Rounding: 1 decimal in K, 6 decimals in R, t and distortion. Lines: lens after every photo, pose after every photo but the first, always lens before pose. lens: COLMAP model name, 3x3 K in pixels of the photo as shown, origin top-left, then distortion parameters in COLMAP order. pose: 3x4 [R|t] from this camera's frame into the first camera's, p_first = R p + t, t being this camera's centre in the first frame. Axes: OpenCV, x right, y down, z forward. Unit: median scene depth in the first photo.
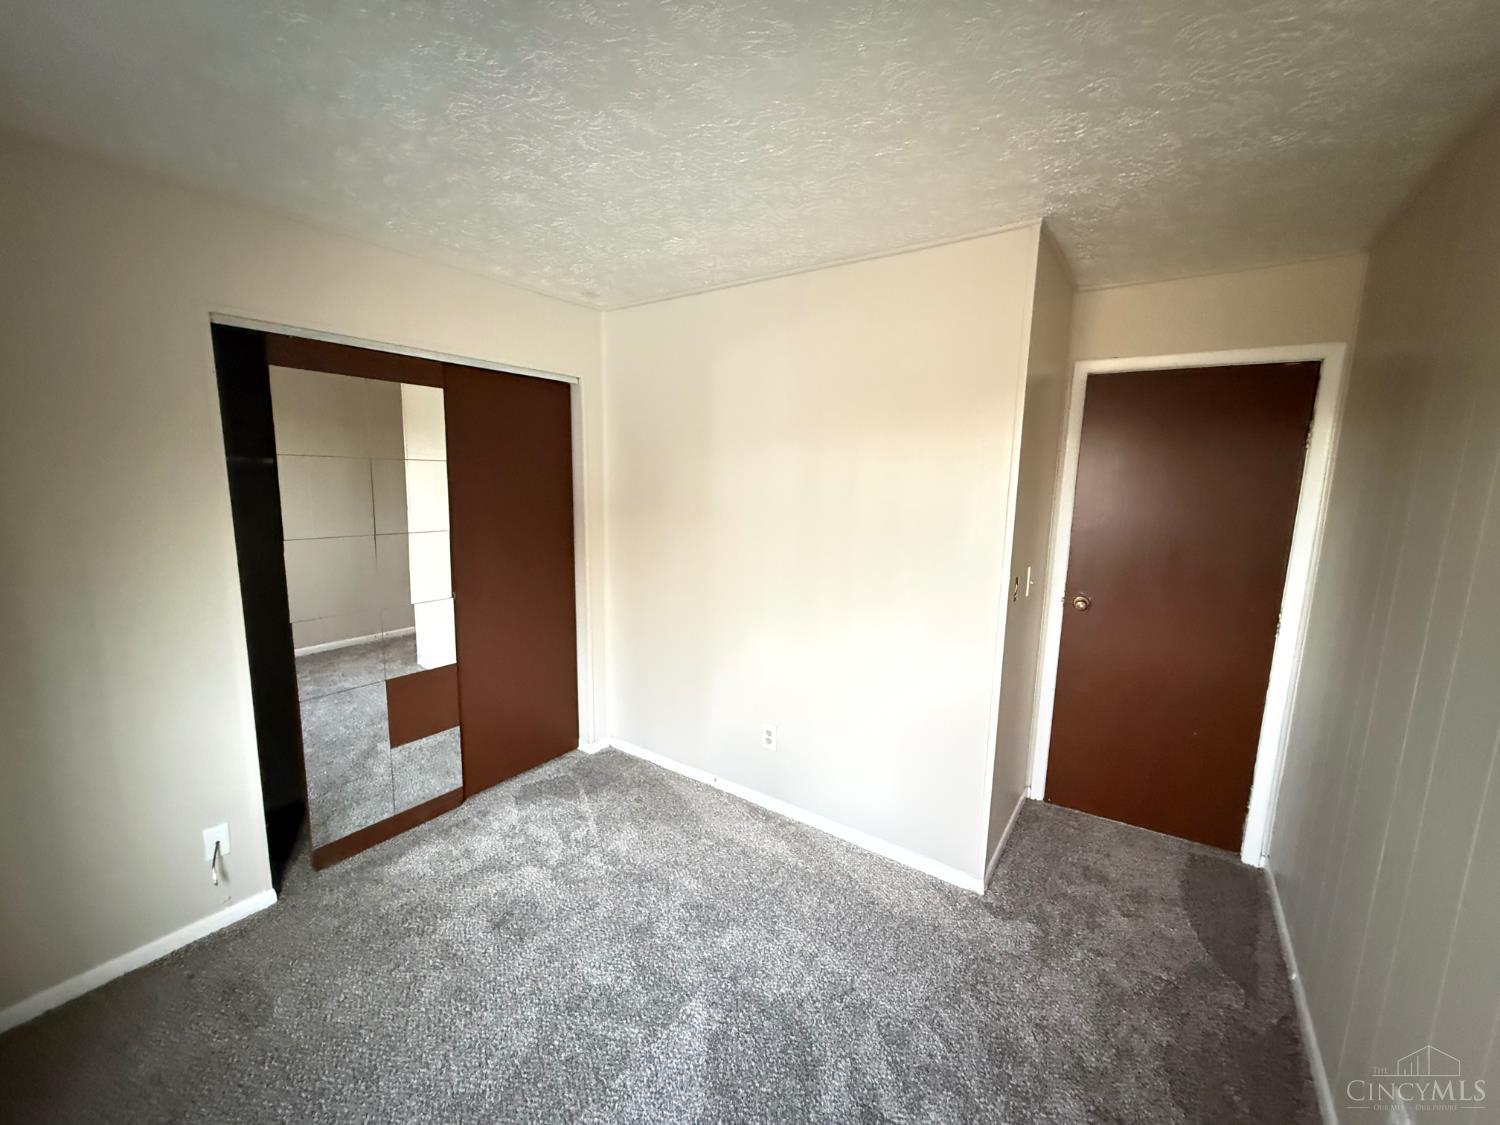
lens RADIAL K [[587.0, 0, 746.8], [0, 587.0, 560.5], [0, 0, 1]] dist [-0.016501, 0.001003]
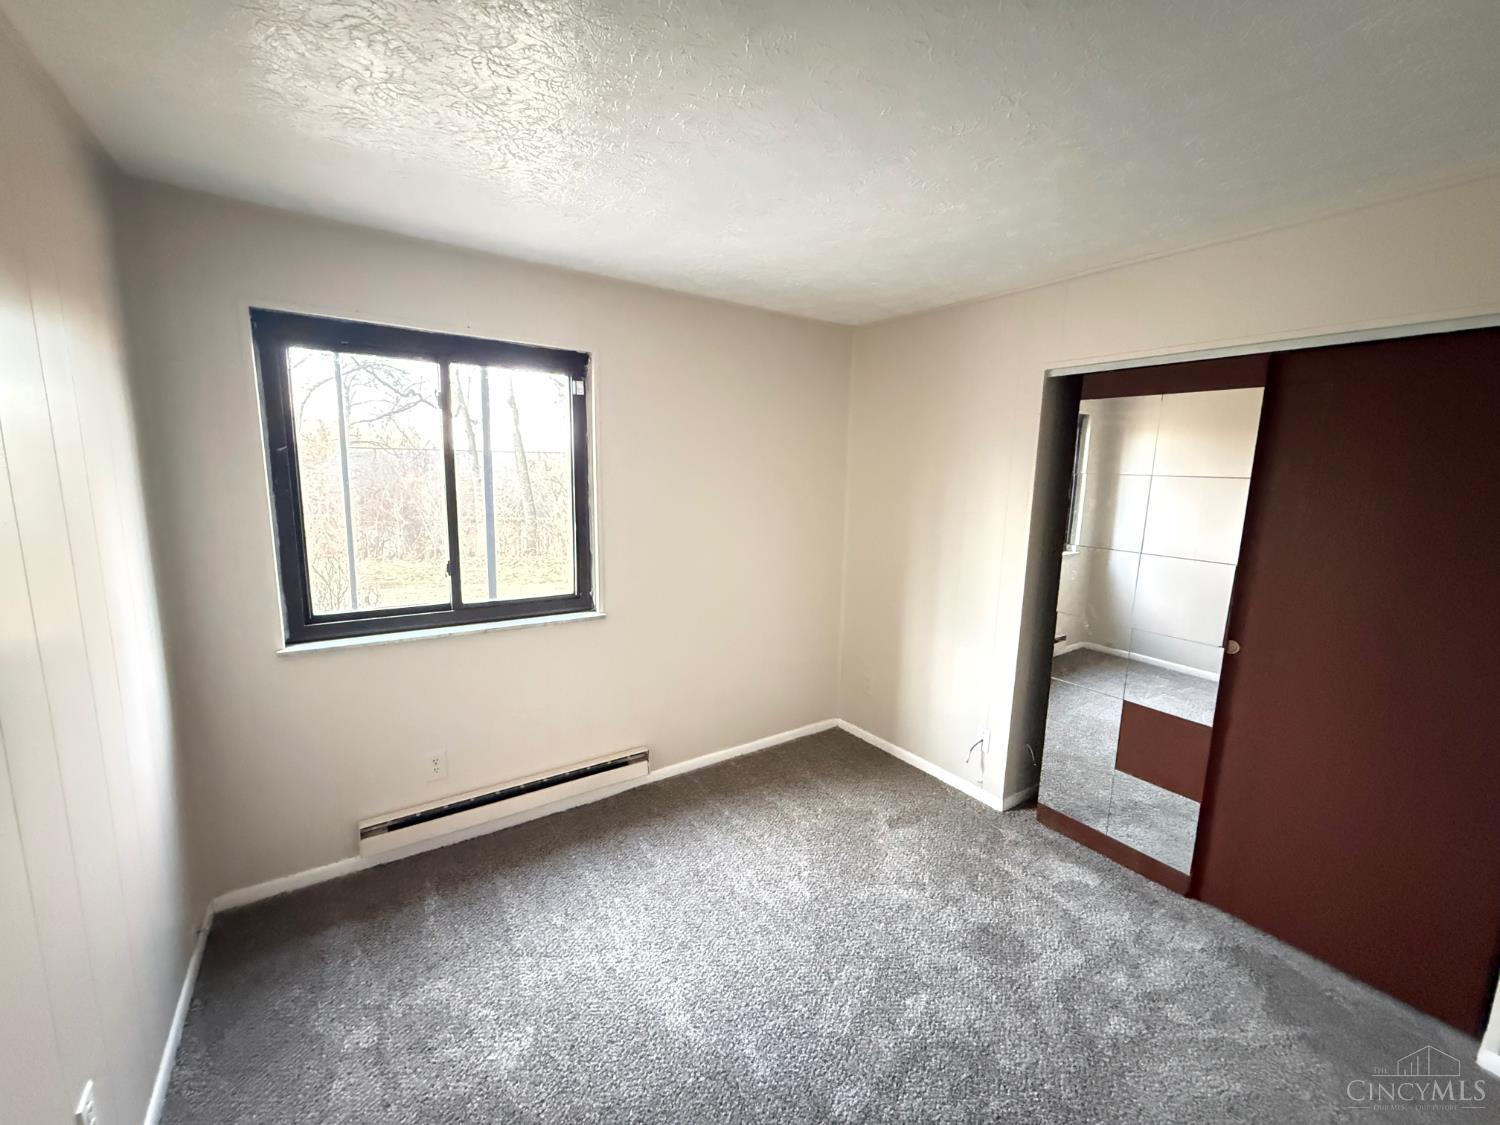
lens RADIAL K [[587.0, 0, 751.8], [0, 587.0, 568.0], [0, 0, 1]] dist [-0.016501, 0.001003]
pose [[-0.358307, 0.117949, -0.926123, 0.476927], [-0.168217, 0.967596, 0.188312, -0.087894], [0.918324, 0.223263, -0.326856, 0.670599]]
